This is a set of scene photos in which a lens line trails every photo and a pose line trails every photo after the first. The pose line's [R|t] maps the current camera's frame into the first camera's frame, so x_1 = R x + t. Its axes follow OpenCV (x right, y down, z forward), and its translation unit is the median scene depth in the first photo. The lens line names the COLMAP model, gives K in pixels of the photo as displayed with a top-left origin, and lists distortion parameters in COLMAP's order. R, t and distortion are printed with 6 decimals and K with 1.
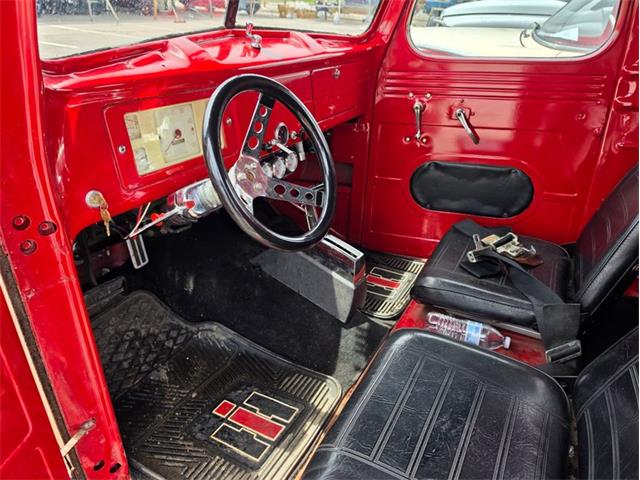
lens RADIAL K [[477.0, 0, 320.0], [0, 477.0, 240.0], [0, 0, 1]] dist [0.009752, -0.002840]
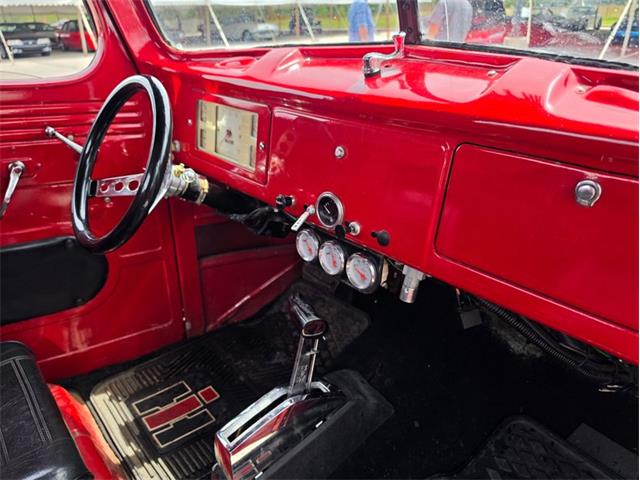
lens RADIAL K [[477.0, 0, 320.0], [0, 477.0, 240.0], [0, 0, 1]] dist [0.009752, -0.002840]
pose [[-0.371677, 0.334183, -0.866128, 0.520128], [-0.427140, 0.766789, 0.479150, -0.533091], [0.824262, 0.548047, -0.142255, 1.215512]]
